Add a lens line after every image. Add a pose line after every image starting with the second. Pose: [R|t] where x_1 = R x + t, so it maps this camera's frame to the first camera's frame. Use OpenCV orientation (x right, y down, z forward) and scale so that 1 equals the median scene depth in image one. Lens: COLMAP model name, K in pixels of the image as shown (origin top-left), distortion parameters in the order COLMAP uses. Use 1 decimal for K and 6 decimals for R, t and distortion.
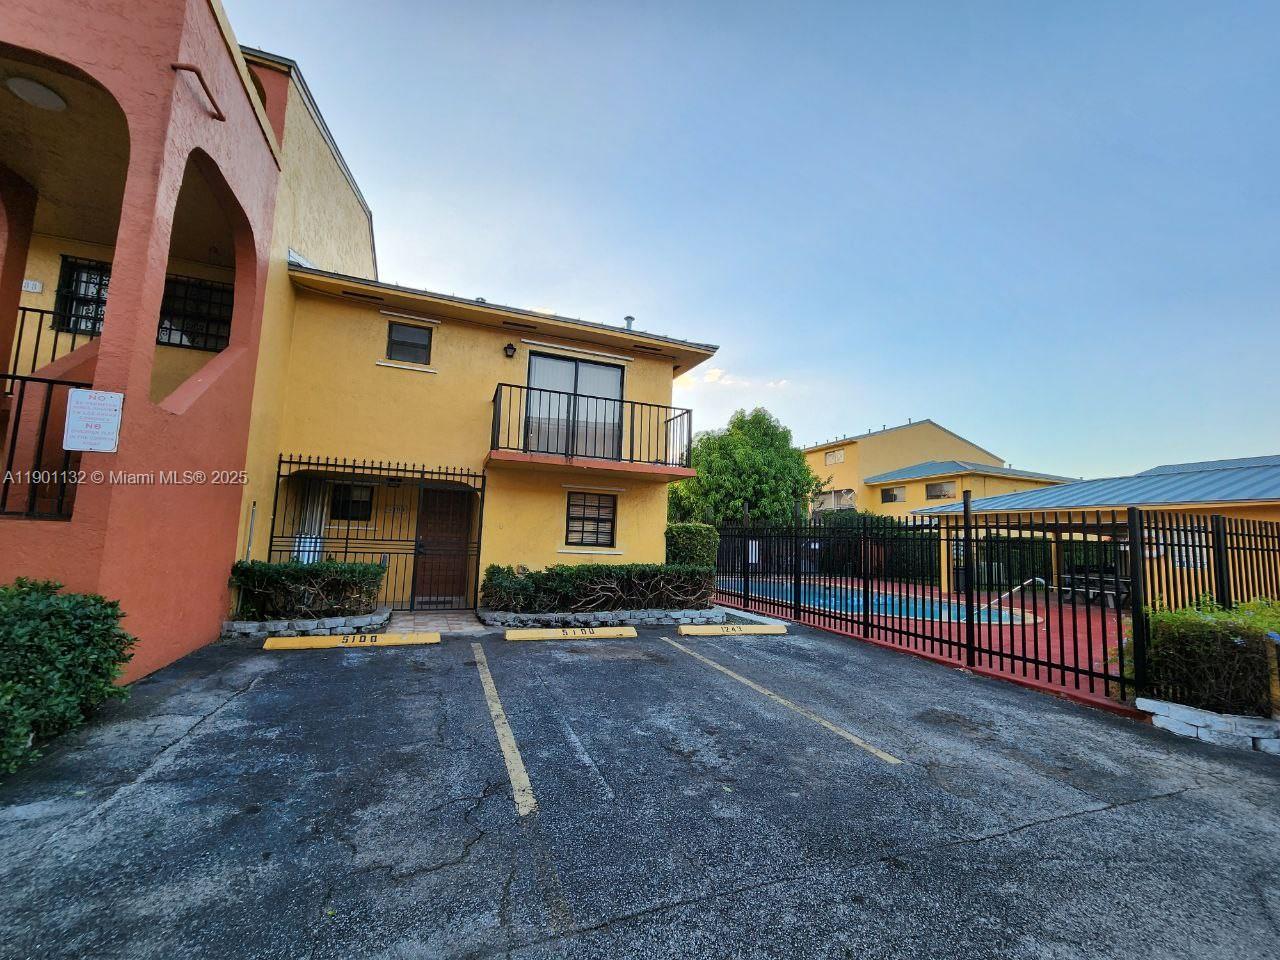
lens RADIAL K [[522.5, 0, 651.0], [0, 522.5, 484.8], [0, 0, 1]] dist [0.006207, 0.000045]
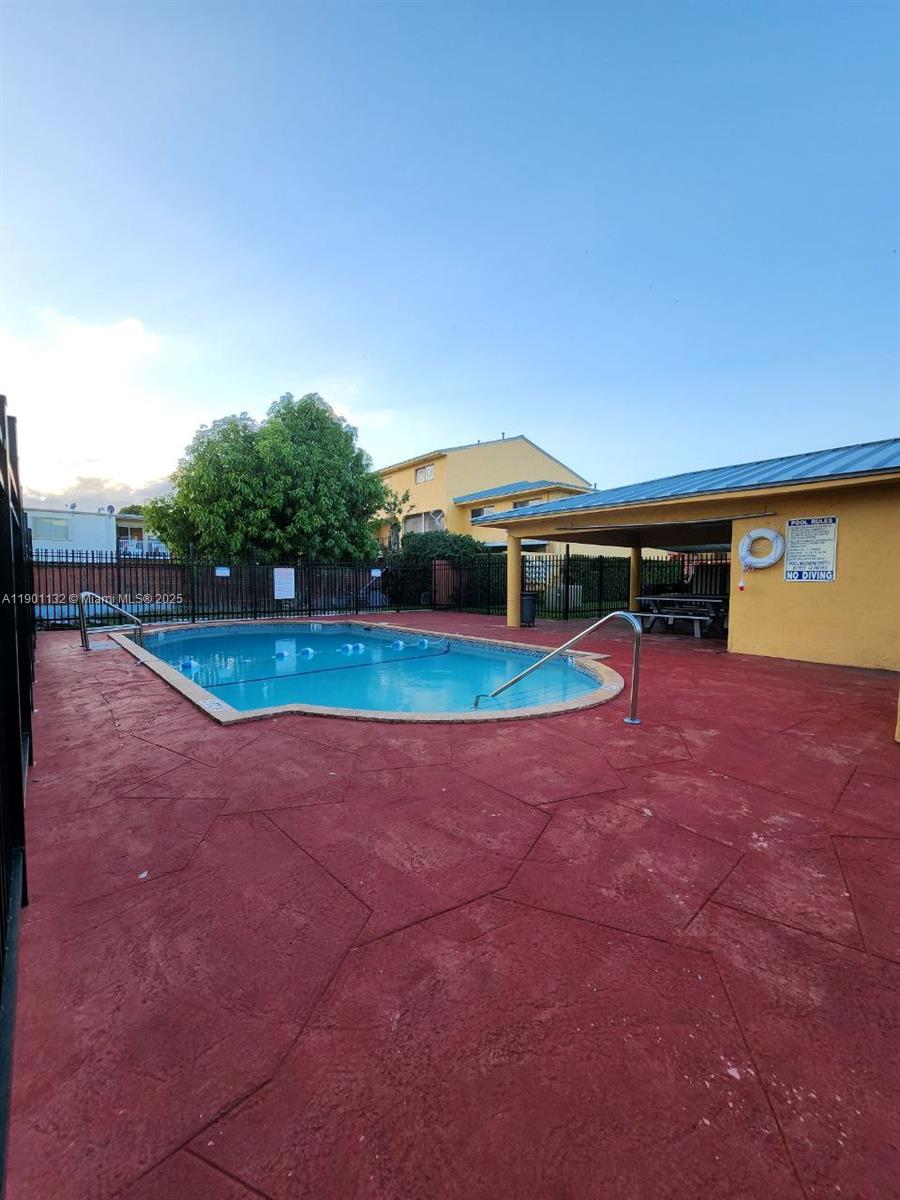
lens RADIAL K [[489.8, 0, 444.0], [0, 489.8, 602.0], [0, 0, 1]] dist [0.006207, 0.000045]
pose [[0.955667, -0.044876, 0.291010, 0.200939], [-0.001533, 0.987546, 0.157320, 0.045220], [-0.294445, -0.150792, 0.943697, 0.272567]]
